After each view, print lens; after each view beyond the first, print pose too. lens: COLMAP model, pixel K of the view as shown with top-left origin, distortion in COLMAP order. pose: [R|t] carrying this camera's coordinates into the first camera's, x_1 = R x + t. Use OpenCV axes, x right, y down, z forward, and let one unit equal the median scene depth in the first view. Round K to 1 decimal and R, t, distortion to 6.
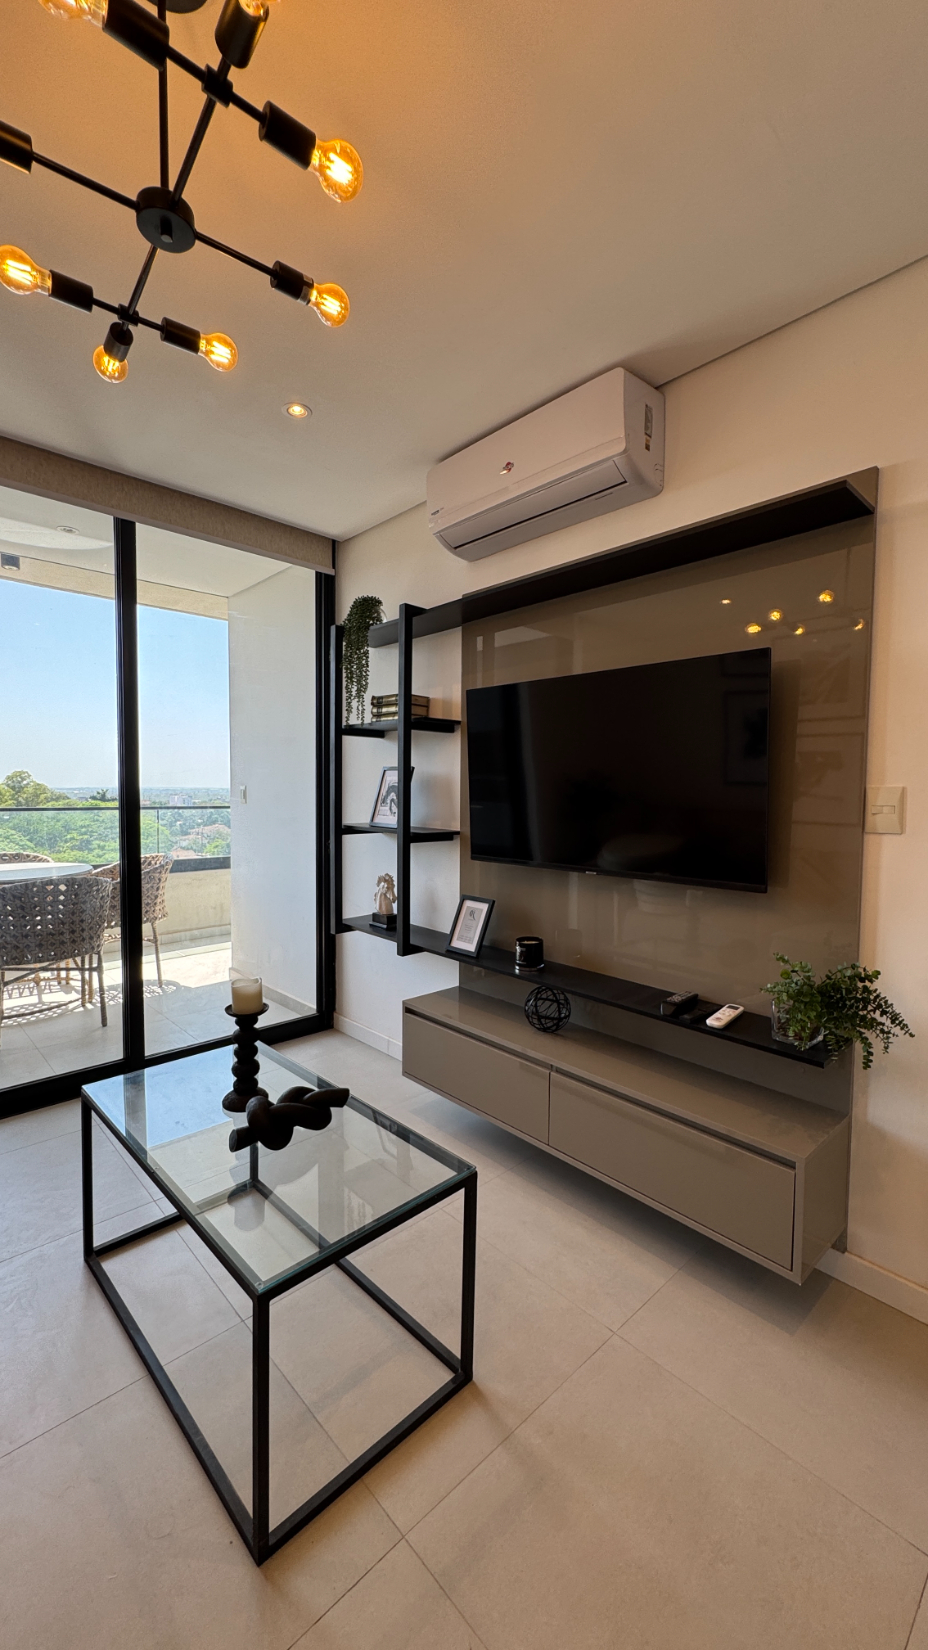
lens RADIAL K [[659.0, 0, 468.1], [0, 659.0, 829.0], [0, 0, 1]] dist [-0.001575, 0.000072]
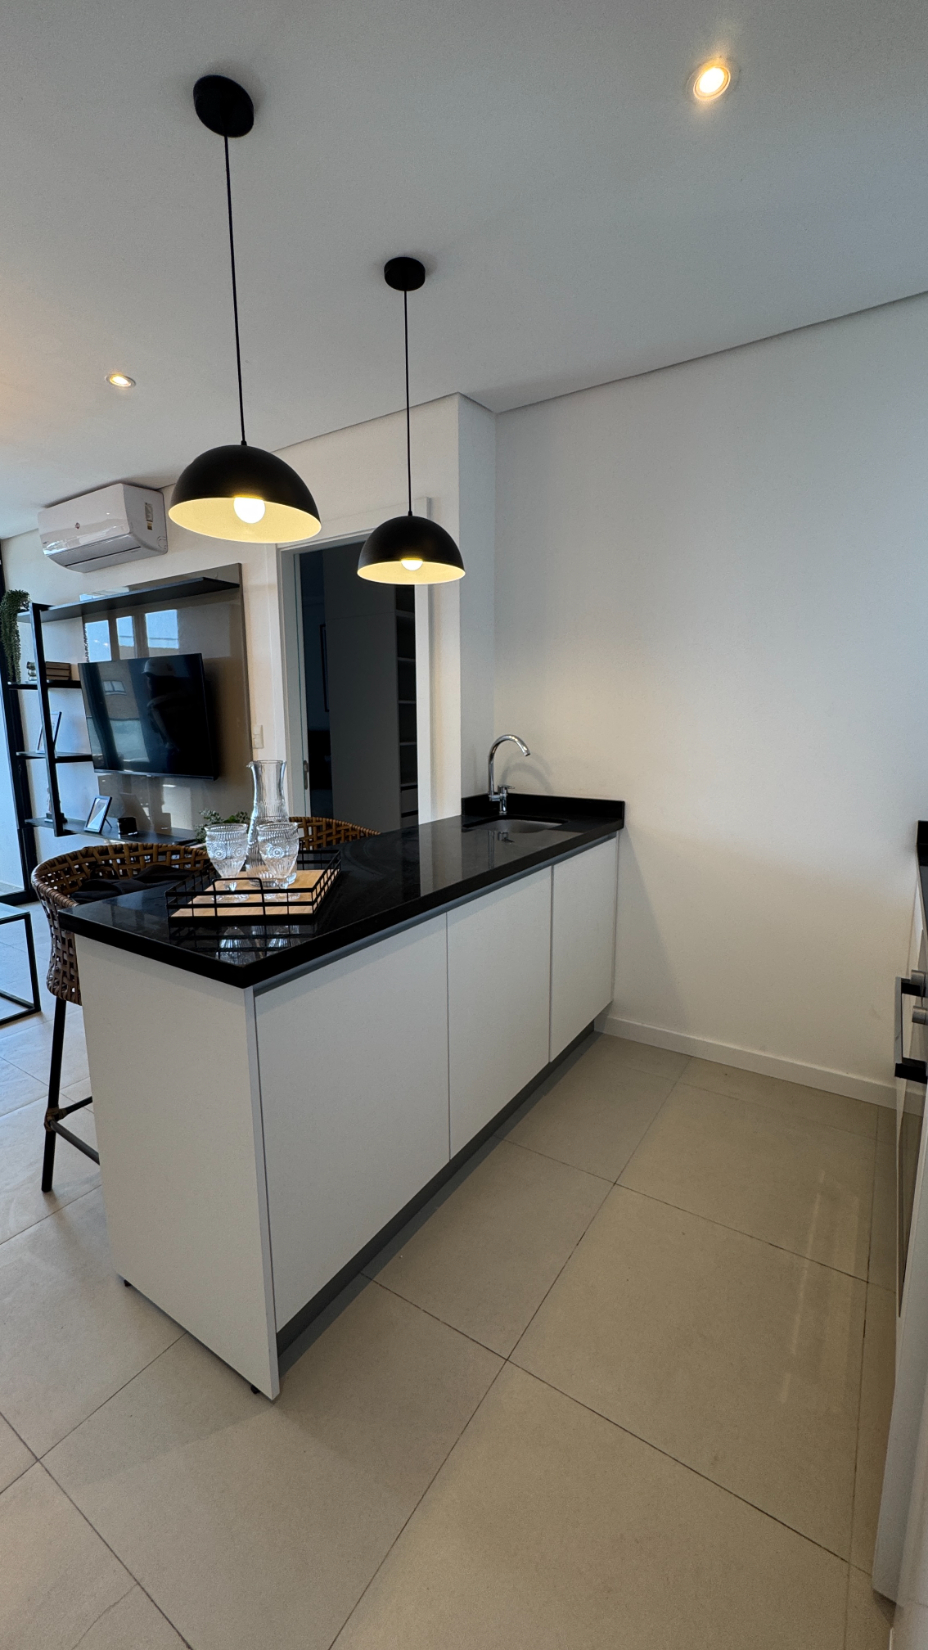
lens RADIAL K [[659.0, 0, 475.3], [0, 659.0, 832.6], [0, 0, 1]] dist [-0.001575, 0.000072]
pose [[0.969376, -0.054103, 0.239548, 0.481855], [0.027537, 0.993226, 0.112890, 0.036117], [-0.244033, -0.102836, 0.964299, -0.726250]]
